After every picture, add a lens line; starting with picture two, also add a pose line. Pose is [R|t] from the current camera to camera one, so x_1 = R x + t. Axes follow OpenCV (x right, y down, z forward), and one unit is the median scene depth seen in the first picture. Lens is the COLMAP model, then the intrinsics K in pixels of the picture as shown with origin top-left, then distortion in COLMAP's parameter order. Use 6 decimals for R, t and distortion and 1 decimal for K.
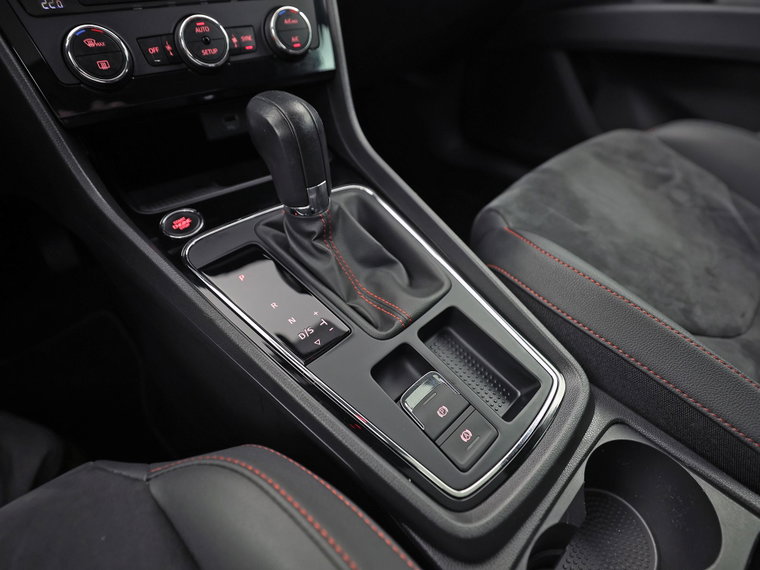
lens RADIAL K [[404.6, 0, 380.0], [0, 404.6, 285.0], [0, 0, 1]] dist [-0.048362, 0.025654]
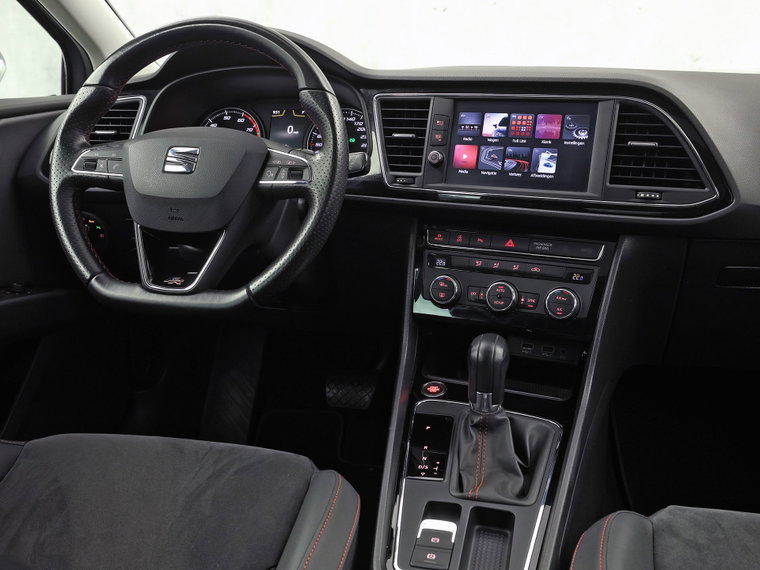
lens RADIAL K [[751.2, 0, 380.0], [0, 751.2, 285.0], [0, 0, 1]] dist [0.014905, 0.016930]
pose [[0.512161, 0.224502, -0.829030, 1.766192], [-0.570875, 0.810145, -0.133289, 0.025793], [0.641711, 0.541538, 0.543087, -0.953245]]
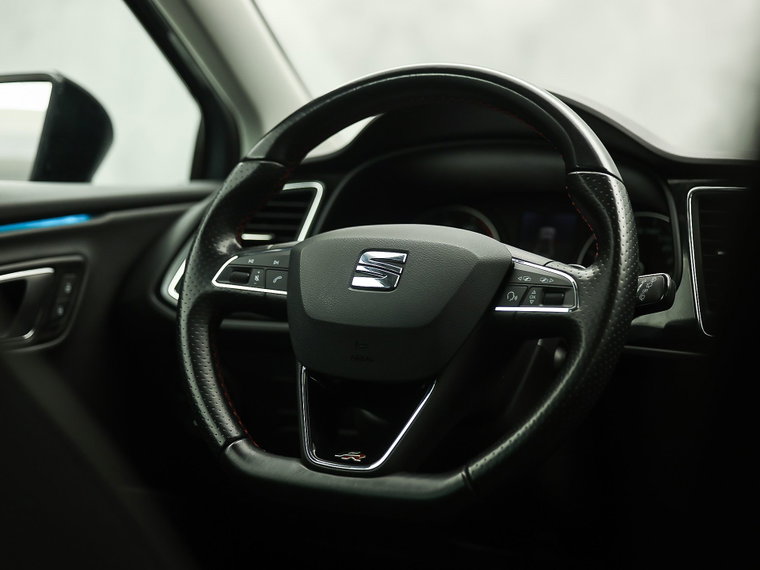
lens RADIAL K [[1673.0, 0, 380.0], [0, 1673.0, 285.0], [0, 0, 1]] dist [-0.277970, -0.028300]
pose [[0.308014, 0.057352, -0.949651, 2.769789], [-0.654231, 0.737478, -0.167658, 0.388834], [0.690731, 0.672932, 0.264675, -1.194779]]
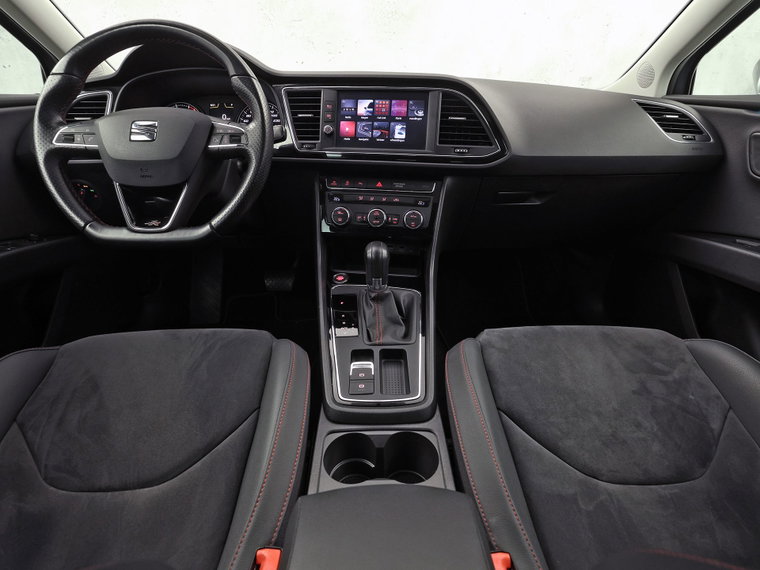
lens RADIAL K [[363.5, 0, 381.7], [0, 363.5, 280.5], [0, 0, 1]] dist [-0.054118, 0.018924]
pose [[0.733850, 0.295117, -0.611858, 1.133429], [-0.458993, 0.879411, -0.126341, 0.028841], [0.500789, 0.373554, 0.780812, -0.668525]]
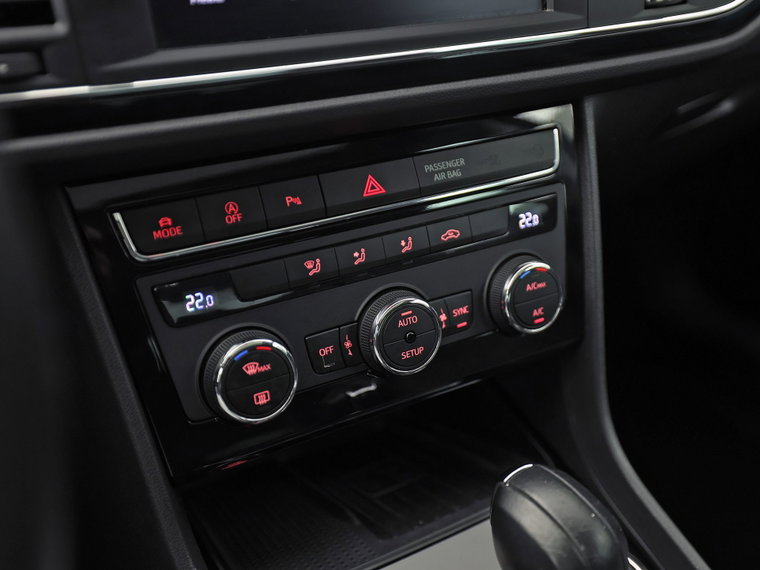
lens RADIAL K [[804.1, 0, 380.0], [0, 804.1, 285.0], [0, 0, 1]] dist [0.058579, -0.000564]
pose [[0.993351, 0.090258, -0.071466, -0.392272], [-0.100543, 0.982527, -0.156623, -0.483826], [0.056081, 0.162767, 0.985069, -0.203078]]
